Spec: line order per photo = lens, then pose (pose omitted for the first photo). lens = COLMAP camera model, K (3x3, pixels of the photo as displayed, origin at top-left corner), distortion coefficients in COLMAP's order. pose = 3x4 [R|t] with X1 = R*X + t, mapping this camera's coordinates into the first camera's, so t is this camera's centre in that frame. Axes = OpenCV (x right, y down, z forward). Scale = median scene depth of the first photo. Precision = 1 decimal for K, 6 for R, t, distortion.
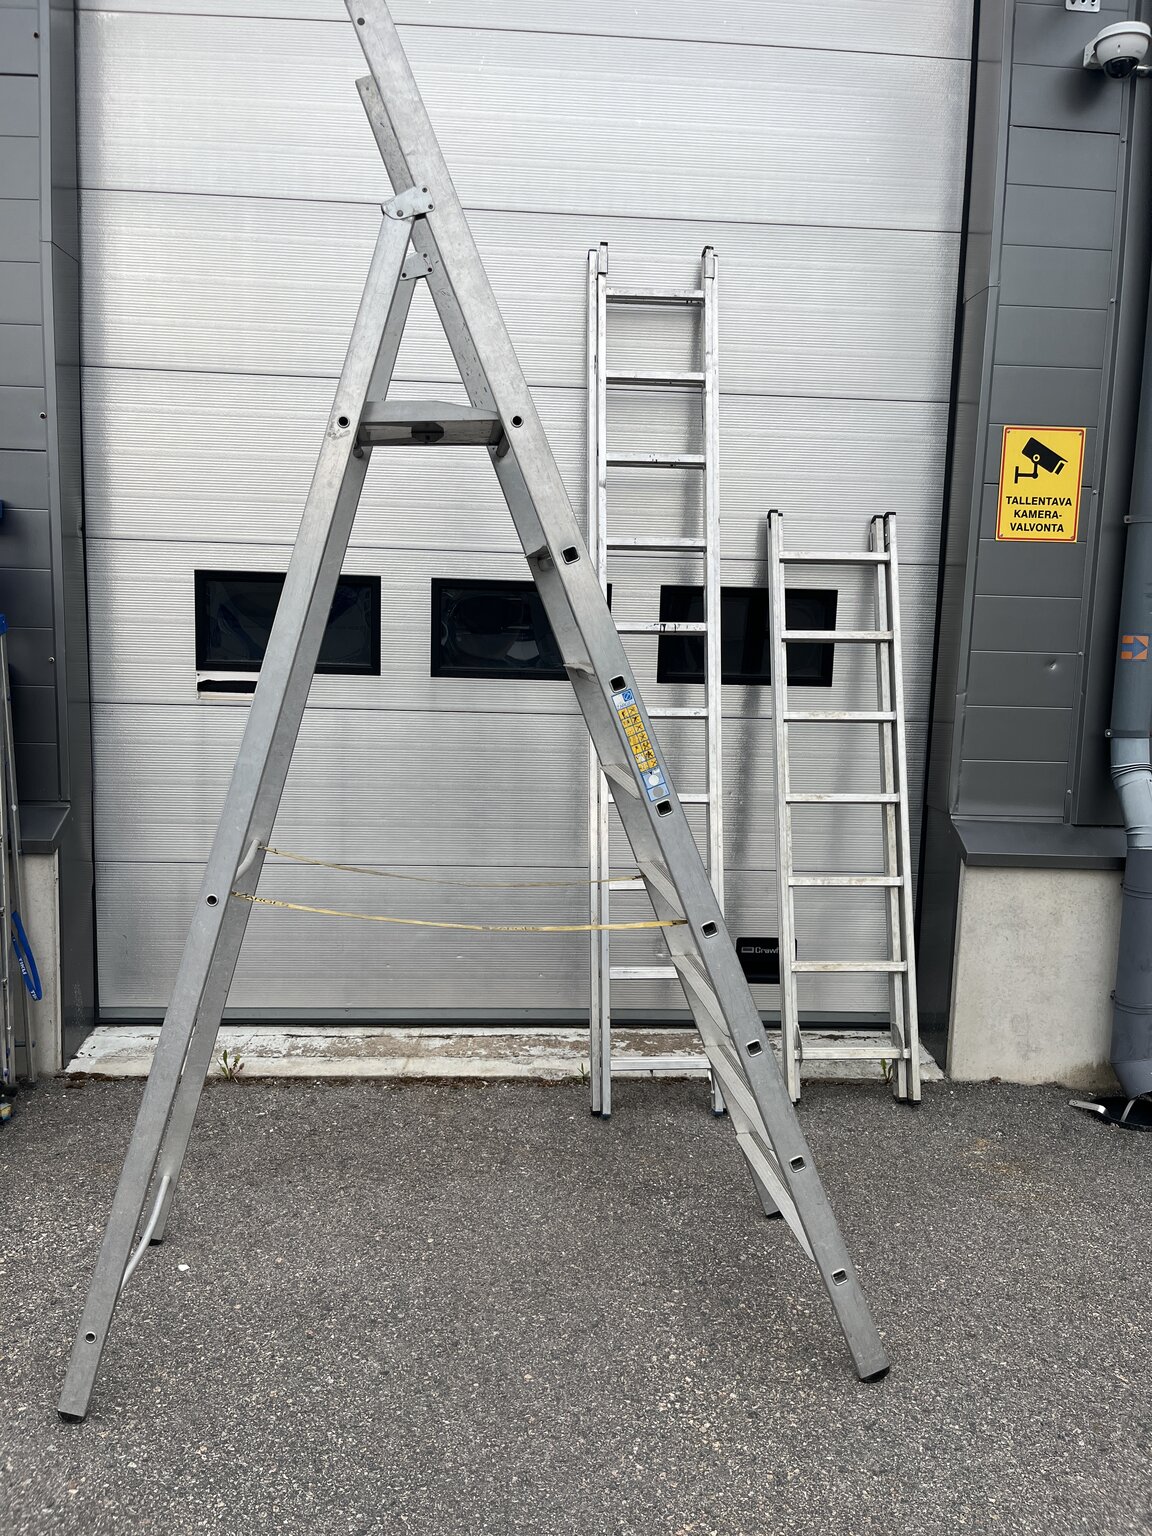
lens RADIAL K [[1182.5, 0, 576.0], [0, 1182.5, 768.0], [0, 0, 1]] dist [0.052028, -0.058852]
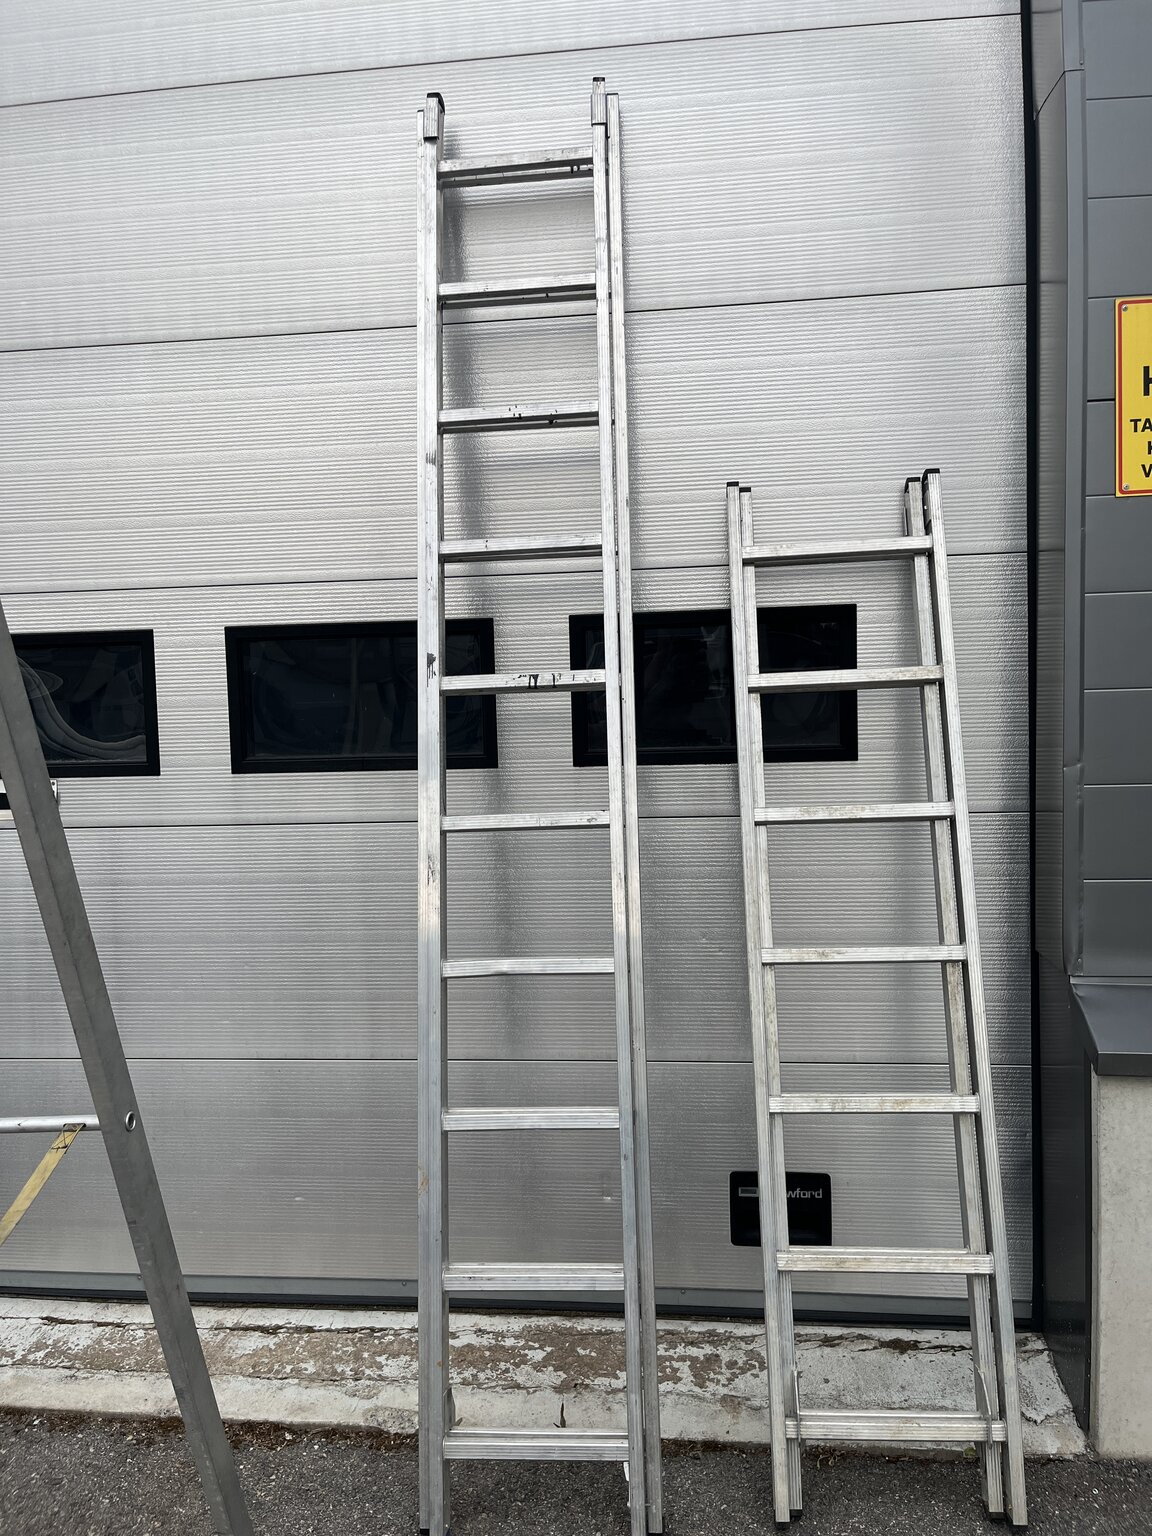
lens RADIAL K [[1183.0, 0, 553.7], [0, 1183.0, 749.7], [0, 0, 1]] dist [0.090692, -0.134492]
pose [[0.982742, -0.046898, -0.178936, 0.183688], [0.034467, 0.996812, -0.071960, -0.037749], [0.181740, 0.064551, 0.981226, 0.390985]]
